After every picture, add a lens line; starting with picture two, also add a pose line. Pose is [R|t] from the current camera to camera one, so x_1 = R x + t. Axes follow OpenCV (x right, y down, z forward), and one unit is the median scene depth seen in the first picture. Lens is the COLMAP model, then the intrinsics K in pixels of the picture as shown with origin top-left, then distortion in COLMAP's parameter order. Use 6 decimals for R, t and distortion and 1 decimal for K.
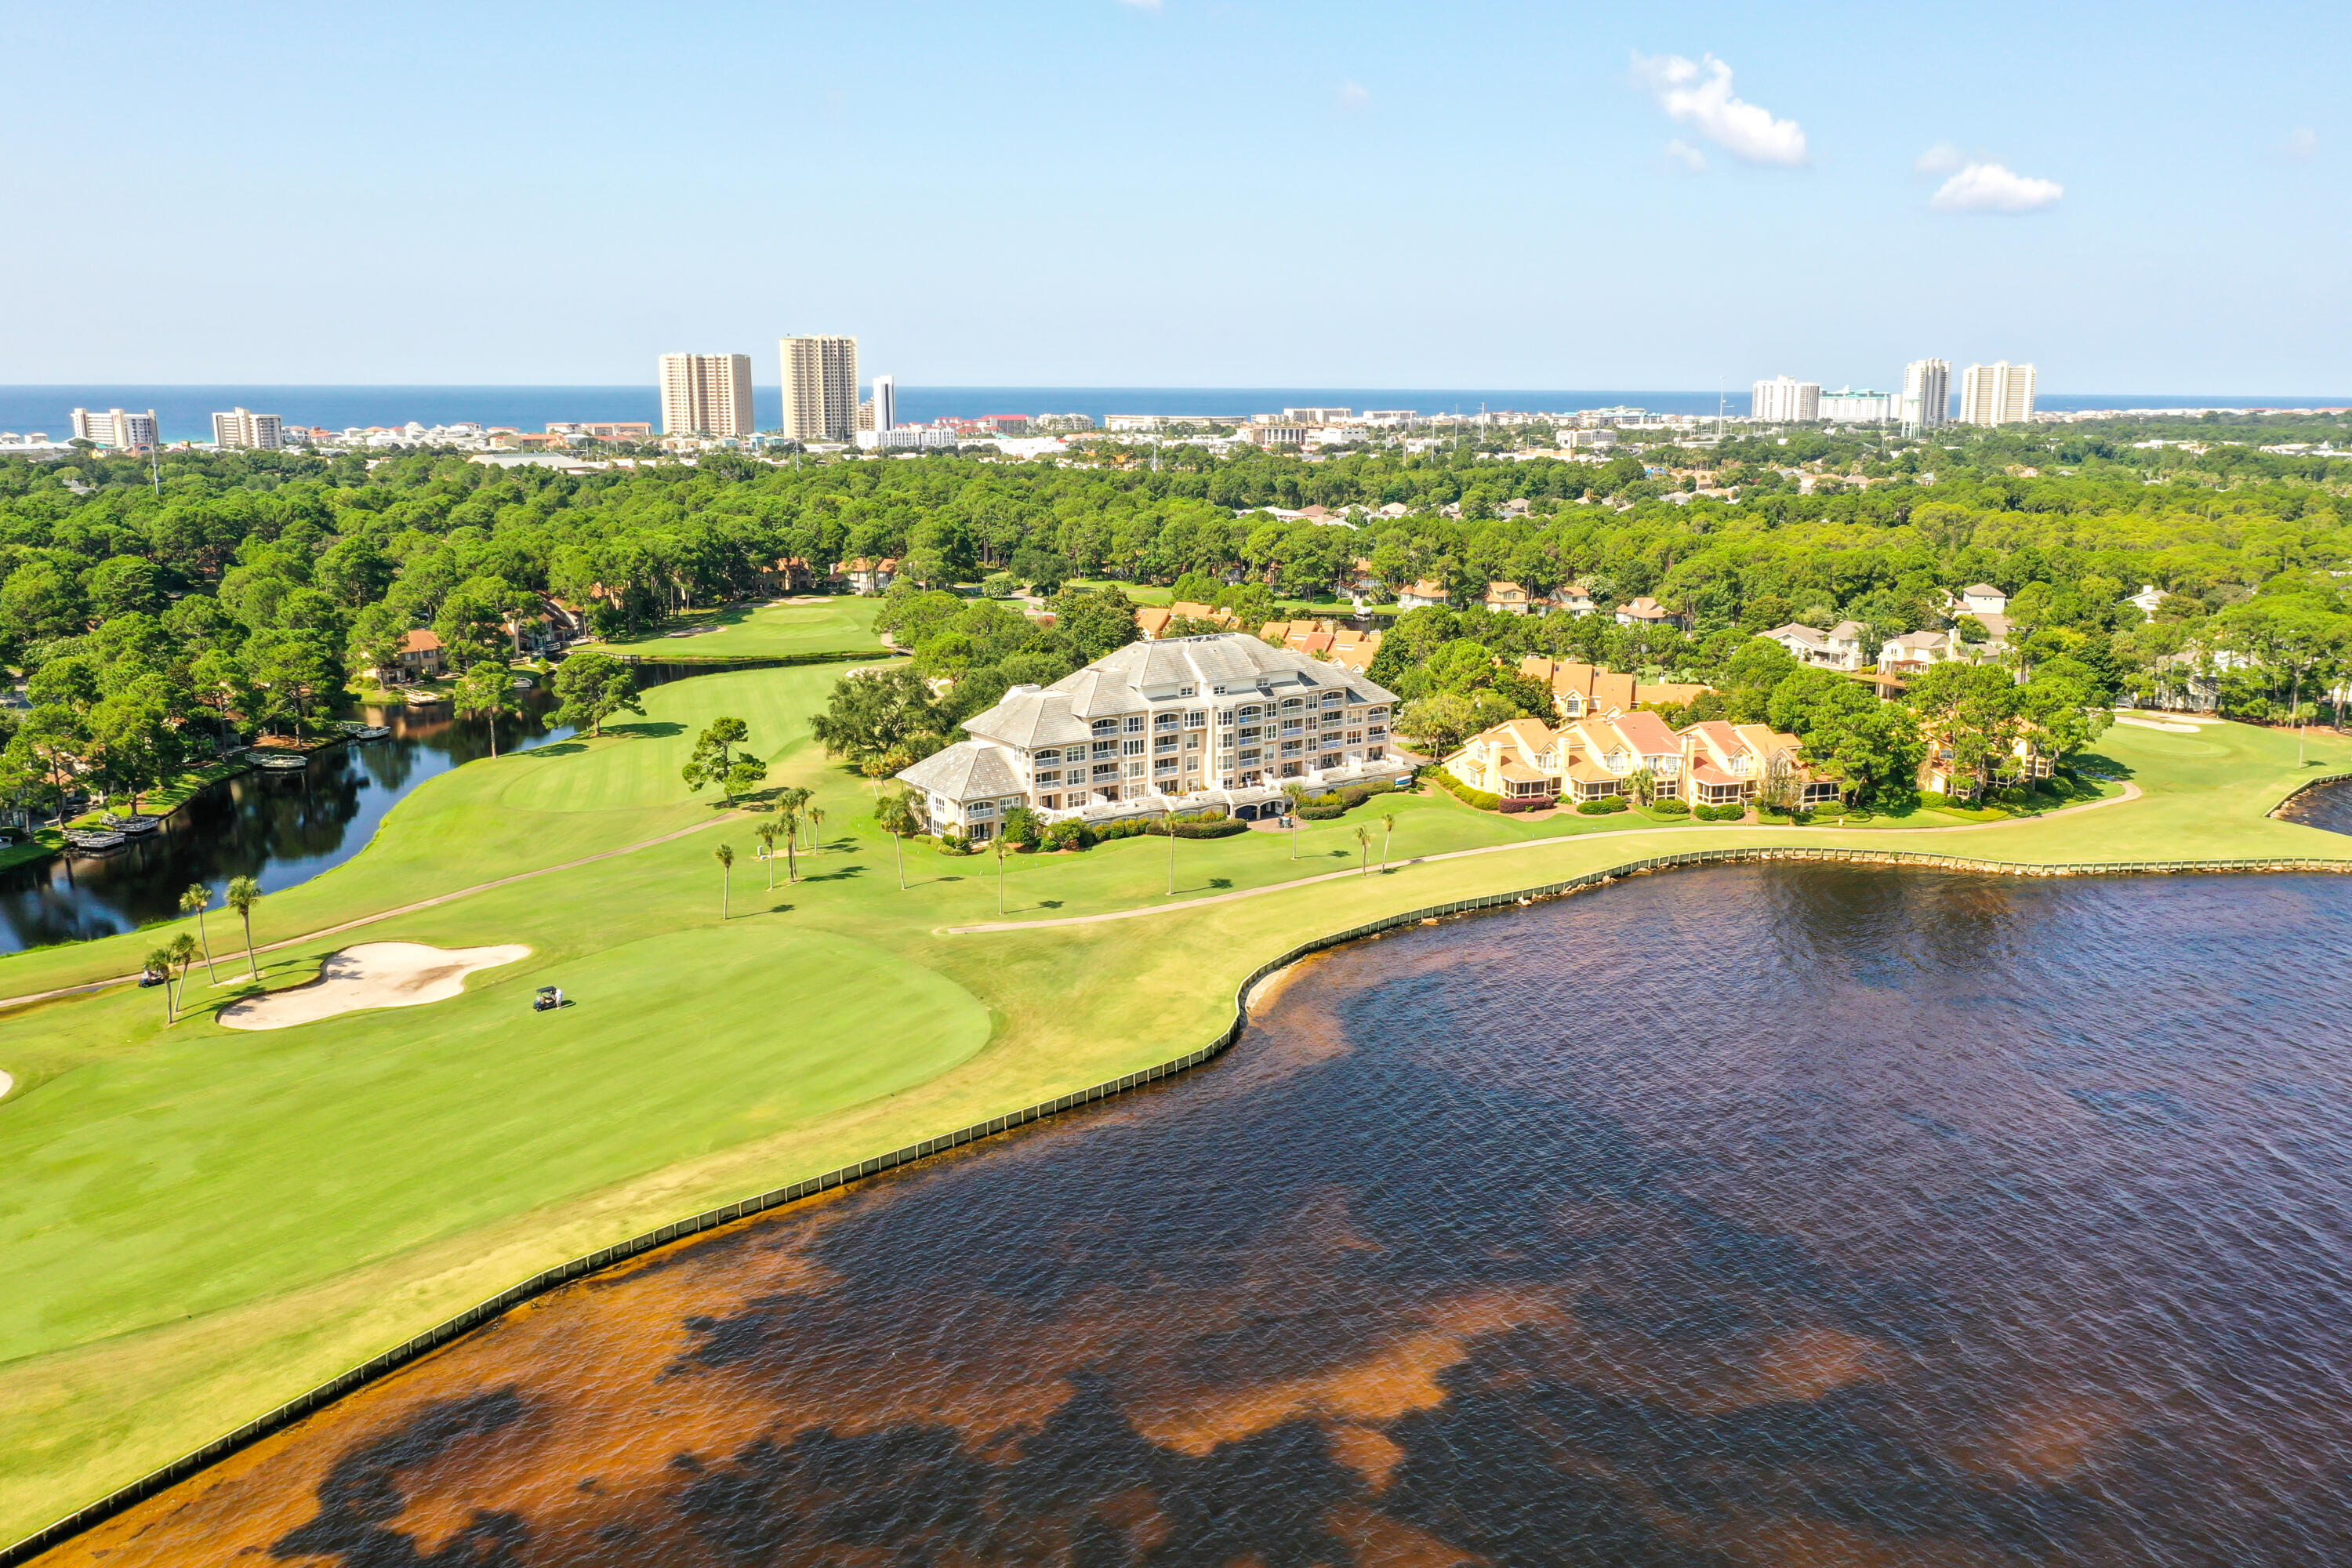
lens RADIAL K [[1839.7, 0, 1210.8], [0, 1839.7, 790.9], [0, 0, 1]] dist [-0.011898, 0.009766]
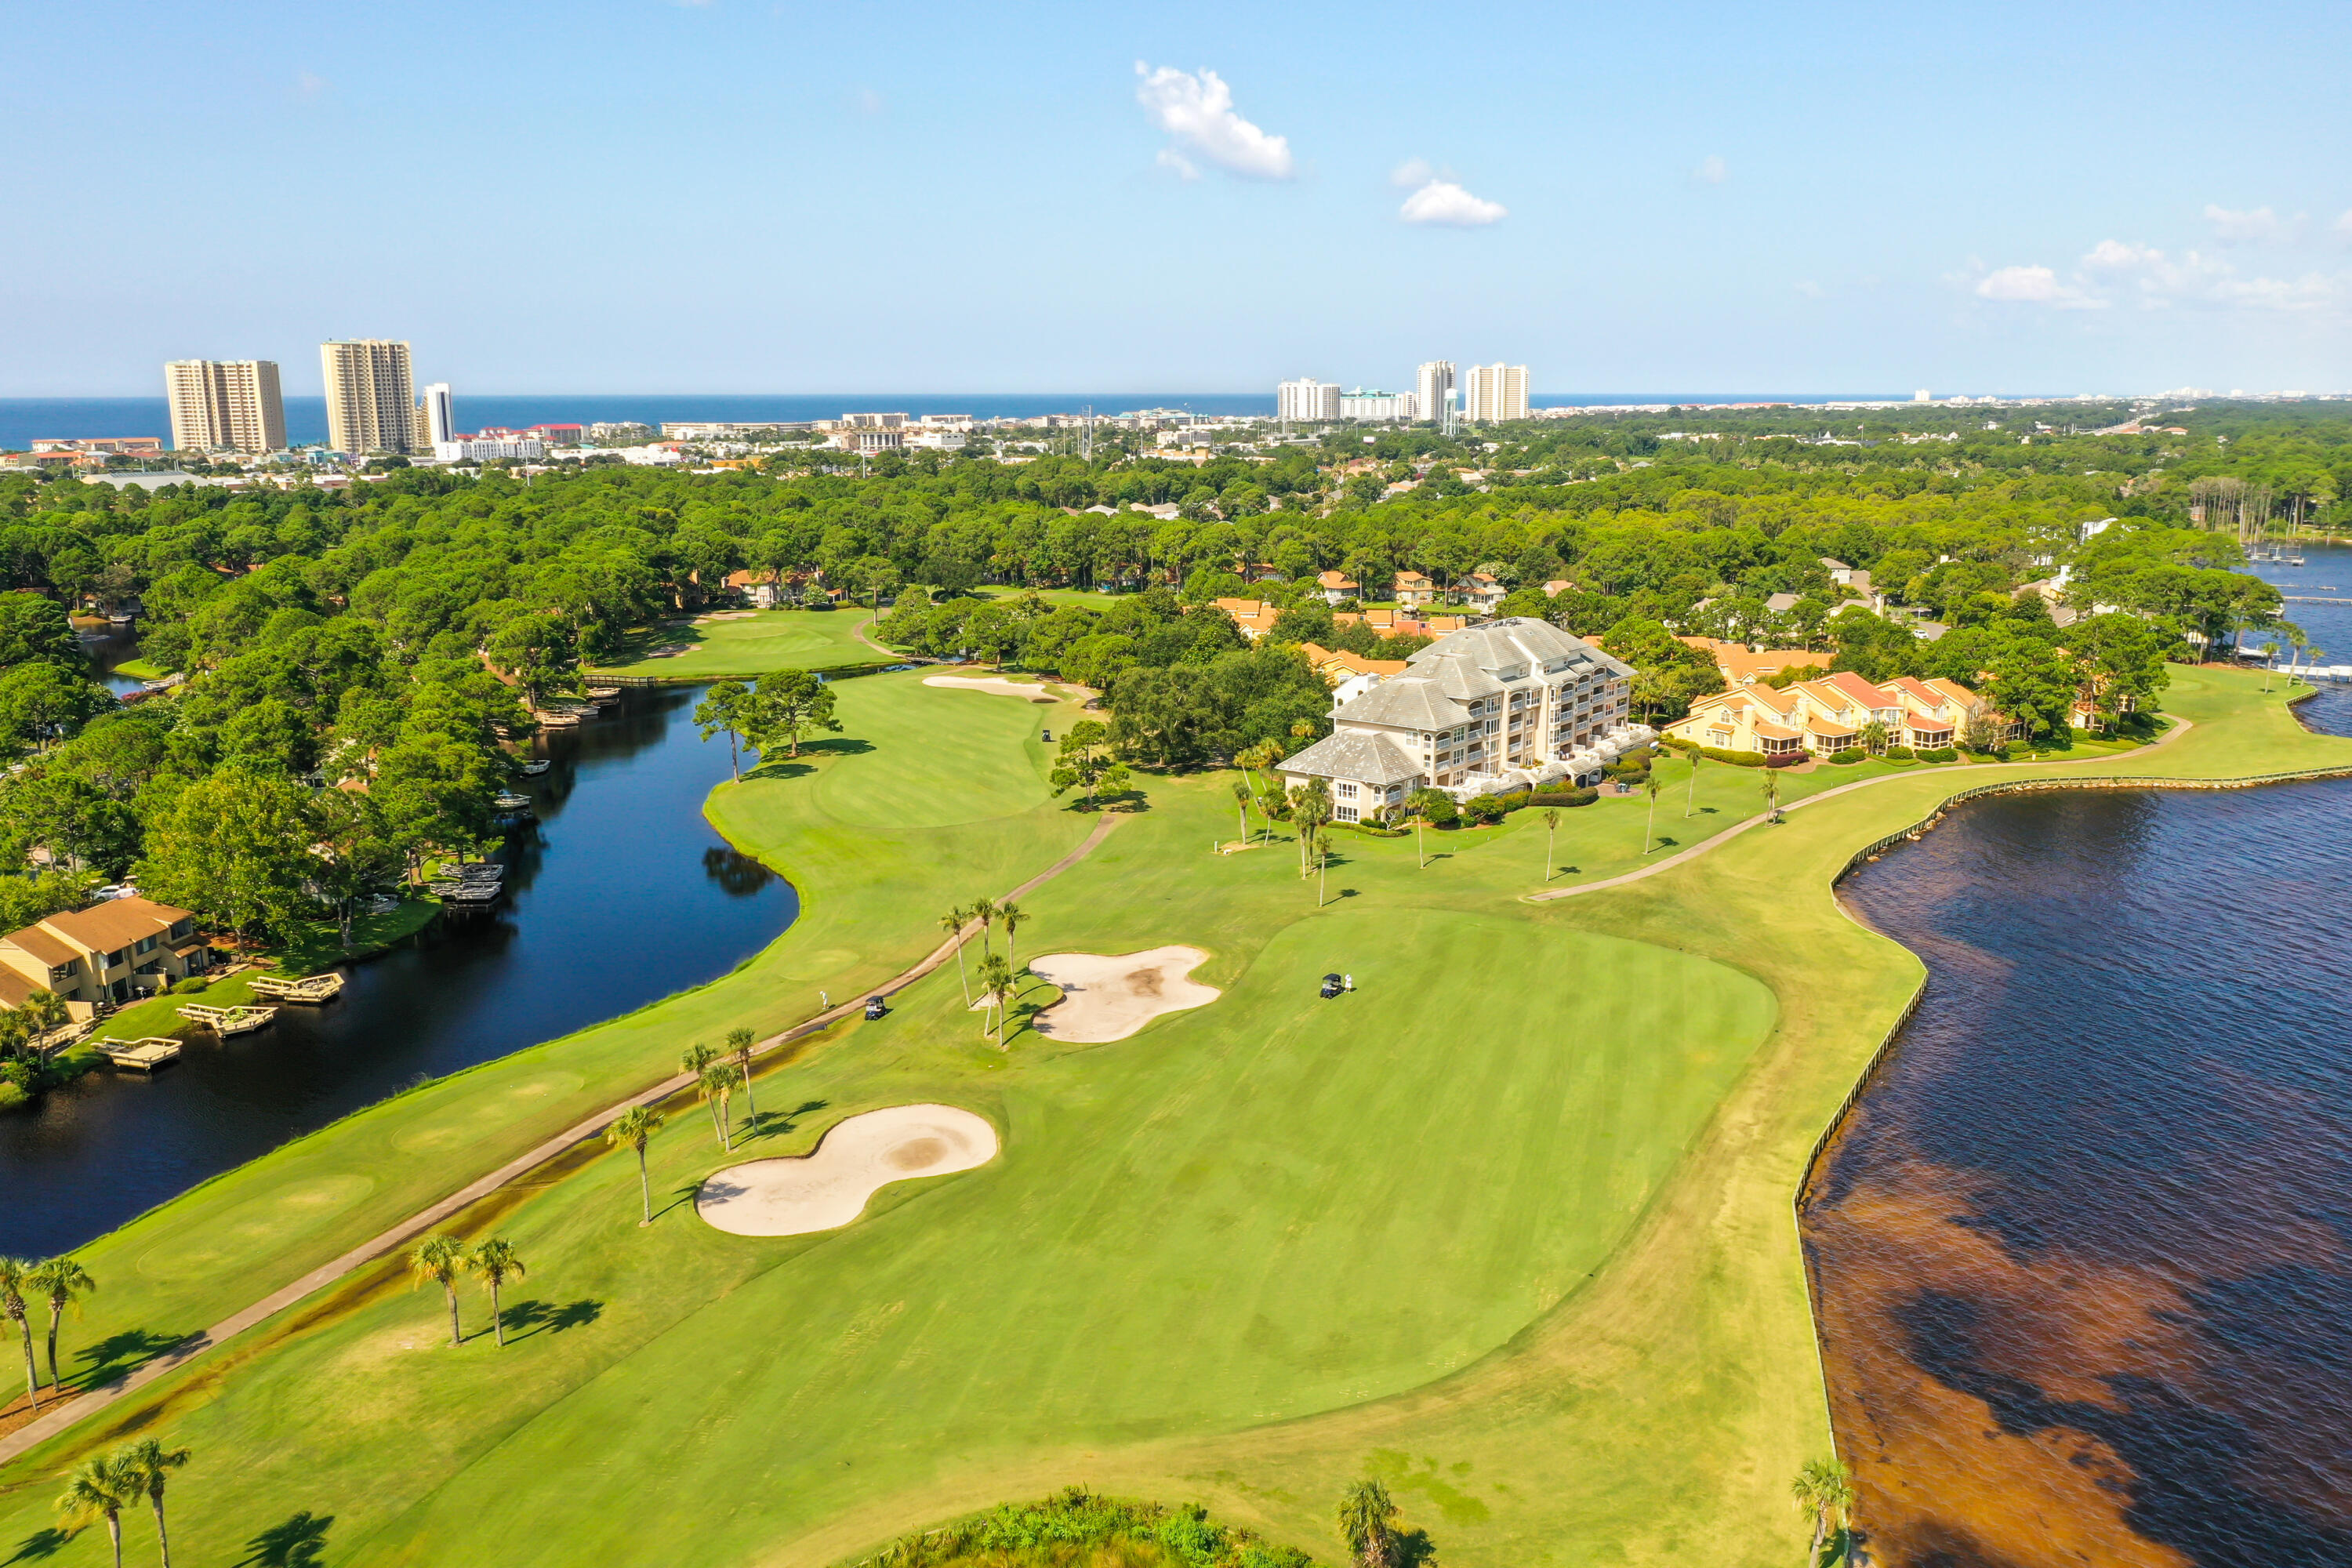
lens RADIAL K [[1839.7, 0, 1194.7], [0, 1839.7, 787.8], [0, 0, 1]] dist [-0.011898, 0.009766]
pose [[0.961412, -0.065422, 0.267220, -0.467584], [0.066459, 0.997776, 0.005173, -0.004884], [-0.266964, 0.012786, 0.963622, 0.020196]]
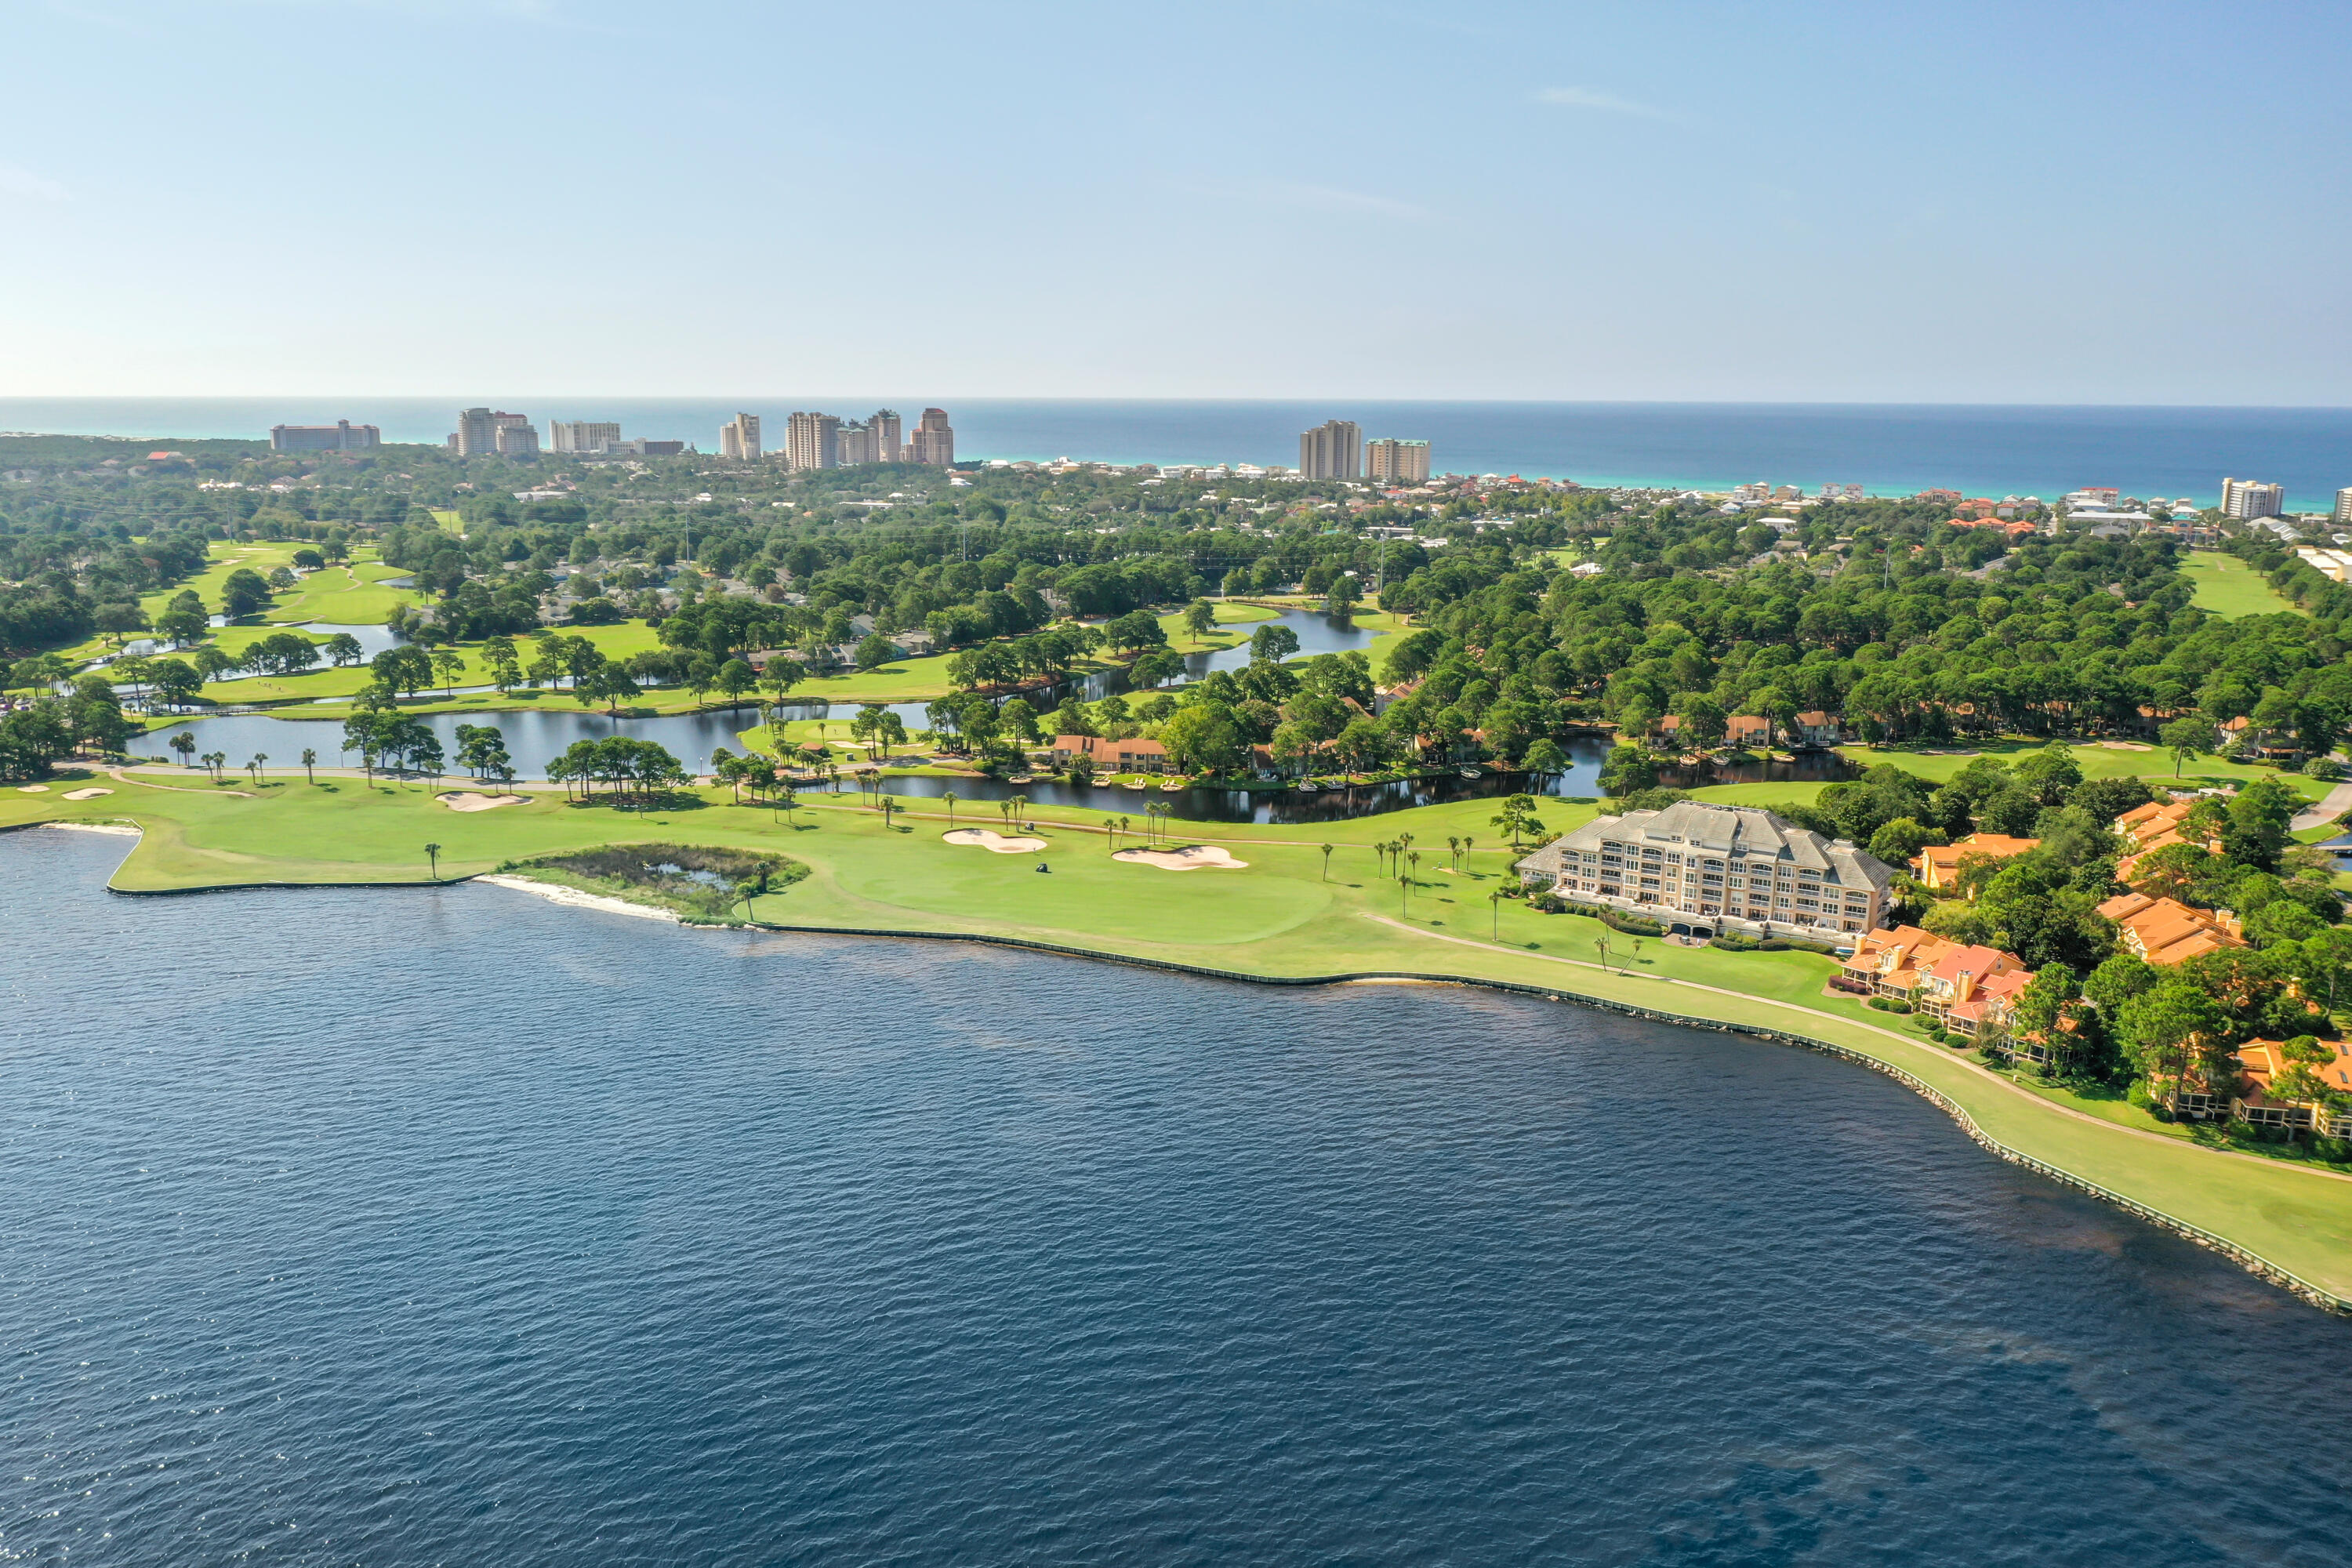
lens RADIAL K [[1839.7, 0, 1179.2], [0, 1839.7, 776.8], [0, 0, 1]] dist [-0.011898, 0.009766]
pose [[0.360984, 0.189495, -0.913117, 1.124251], [-0.206492, 0.971075, 0.119890, -0.187552], [0.909424, 0.145273, 0.389671, 0.061057]]
